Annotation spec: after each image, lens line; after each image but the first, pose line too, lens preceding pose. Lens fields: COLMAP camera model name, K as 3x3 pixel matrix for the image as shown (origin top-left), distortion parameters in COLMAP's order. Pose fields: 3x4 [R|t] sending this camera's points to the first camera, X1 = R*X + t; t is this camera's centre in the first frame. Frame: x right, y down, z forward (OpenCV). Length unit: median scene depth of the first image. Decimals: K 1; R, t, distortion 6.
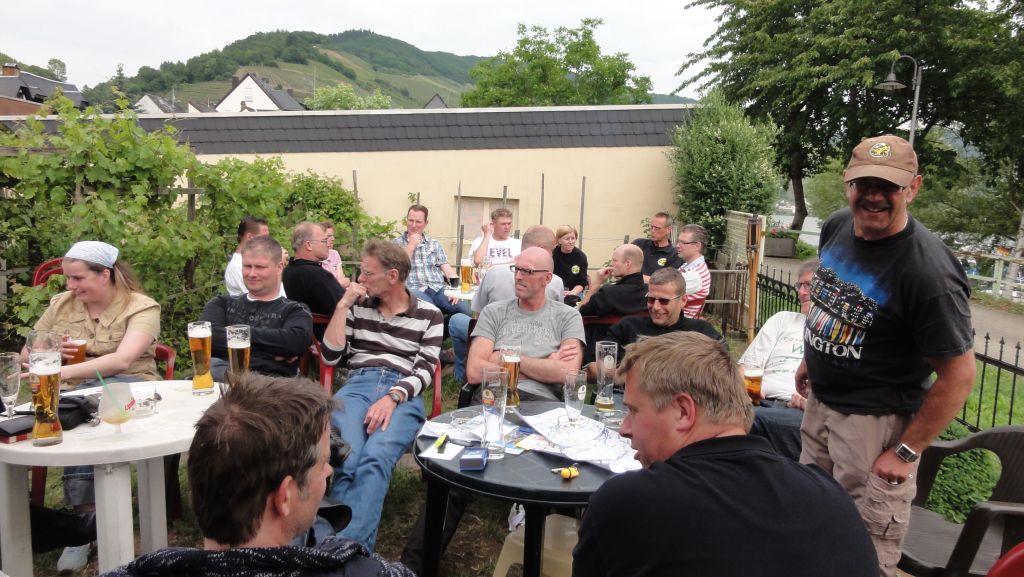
lens RADIAL K [[726.0, 0, 514.6], [0, 726.0, 286.3], [0, 0, 1]] dist [-0.001321, 0.006665]
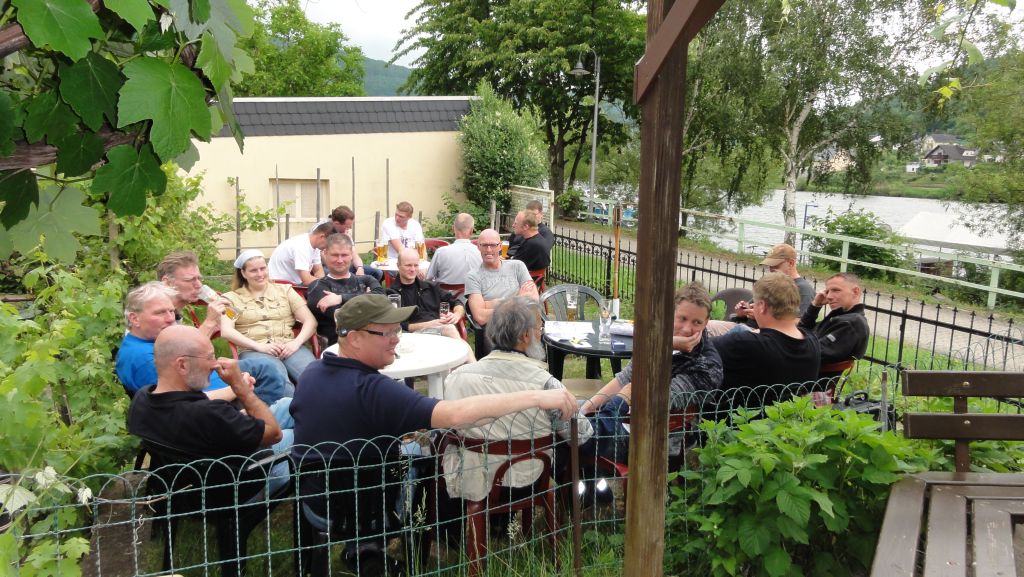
lens RADIAL K [[726.0, 0, 514.6], [0, 726.0, 286.3], [0, 0, 1]] dist [-0.001321, 0.006665]
pose [[0.904712, -0.095410, 0.415203, -0.657880], [0.071666, 0.994795, 0.072438, -0.053023], [-0.419953, -0.035779, 0.906840, -0.430377]]
